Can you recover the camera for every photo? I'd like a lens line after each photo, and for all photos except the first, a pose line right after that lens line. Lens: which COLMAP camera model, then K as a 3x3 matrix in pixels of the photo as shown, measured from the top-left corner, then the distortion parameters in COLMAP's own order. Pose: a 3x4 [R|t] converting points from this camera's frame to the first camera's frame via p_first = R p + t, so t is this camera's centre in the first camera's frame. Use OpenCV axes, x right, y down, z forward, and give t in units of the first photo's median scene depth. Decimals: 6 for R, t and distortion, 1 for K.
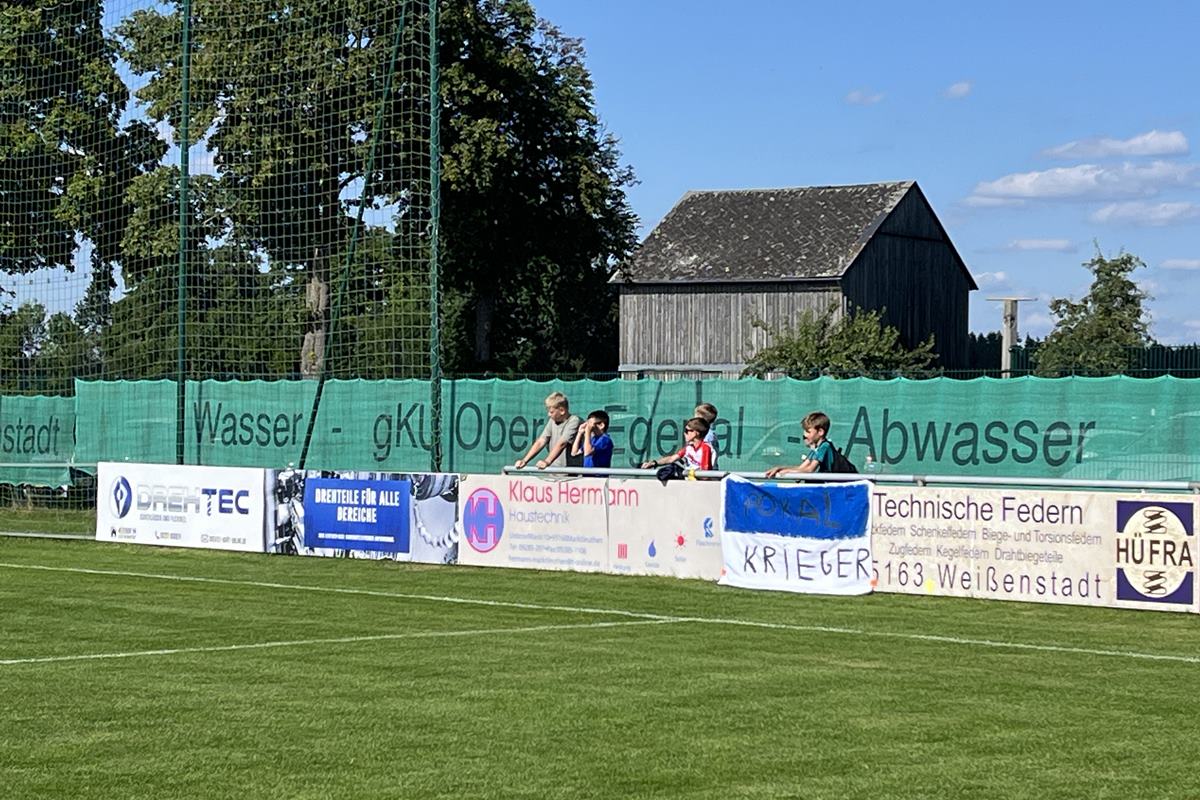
lens RADIAL K [[2838.2, 0, 600.2], [0, 2838.2, 400.7], [0, 0, 1]] dist [0.097291, 0.000000]
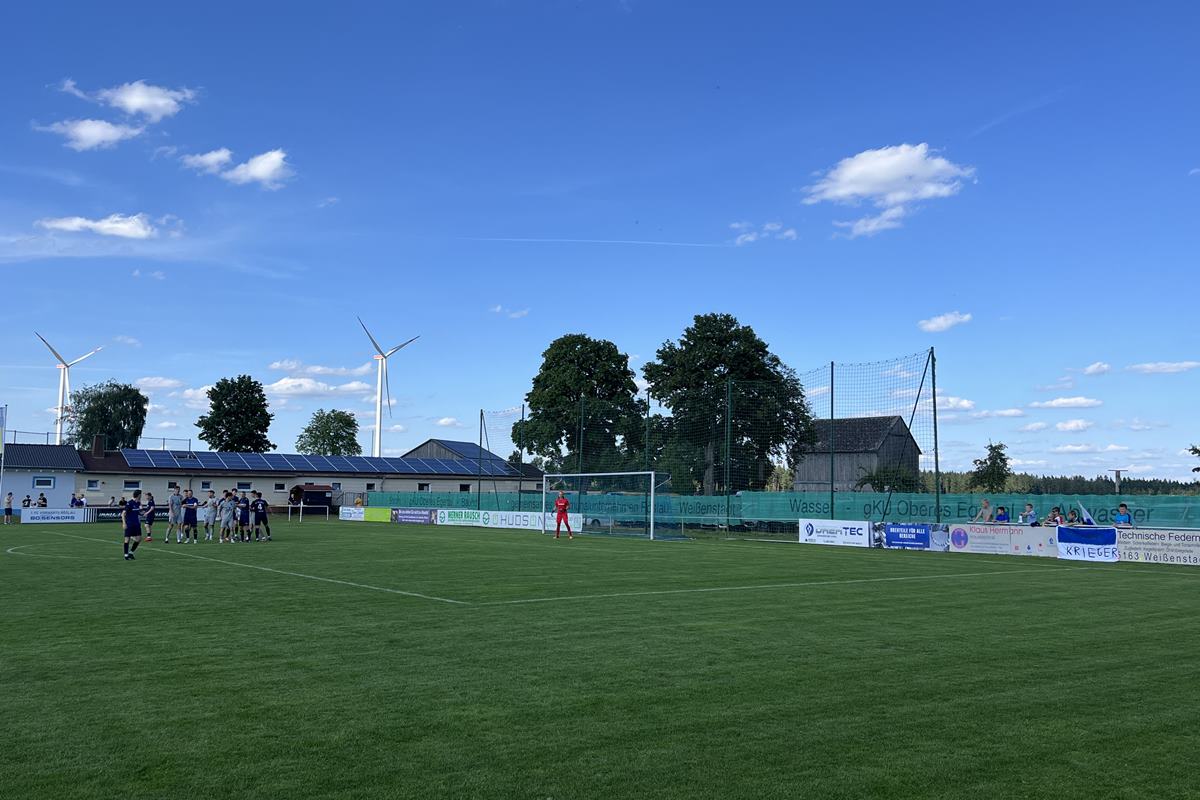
lens RADIAL K [[1024.8, 0, 599.5], [0, 1024.8, 397.9], [0, 0, 1]] dist [-0.012059, -0.004246]
pose [[0.991534, -0.007466, -0.129635, -0.285216], [-0.004316, 0.995899, -0.090369, -0.010253], [0.129778, 0.090163, 0.987435, -0.227072]]
